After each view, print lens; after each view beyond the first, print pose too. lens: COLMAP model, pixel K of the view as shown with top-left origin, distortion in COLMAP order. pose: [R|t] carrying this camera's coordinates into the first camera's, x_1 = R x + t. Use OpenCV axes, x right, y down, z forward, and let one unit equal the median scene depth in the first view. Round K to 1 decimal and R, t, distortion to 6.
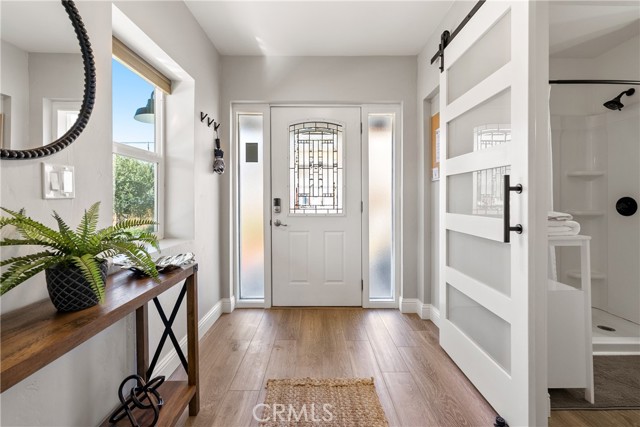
lens RADIAL K [[292.9, 0, 310.5], [0, 292.9, 203.1], [0, 0, 1]] dist [-0.009855, 0.003474]
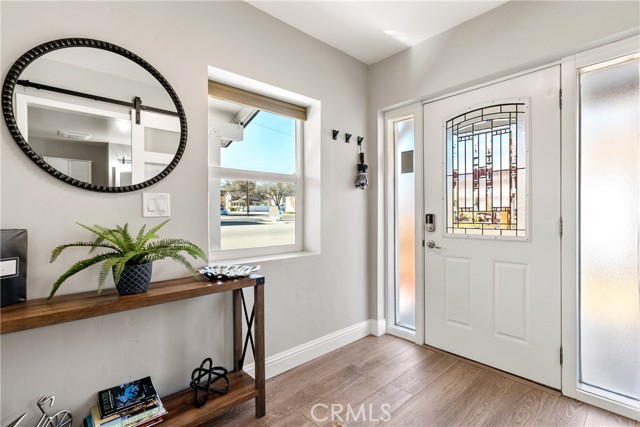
lens RADIAL K [[292.9, 0, 319.3], [0, 292.9, 217.1], [0, 0, 1]] dist [-0.009855, 0.003474]
pose [[0.680579, 0.004681, -0.732660, 0.276811], [-0.005549, 0.999984, 0.001234, -0.006819], [0.732654, 0.003226, 0.680594, 0.219147]]
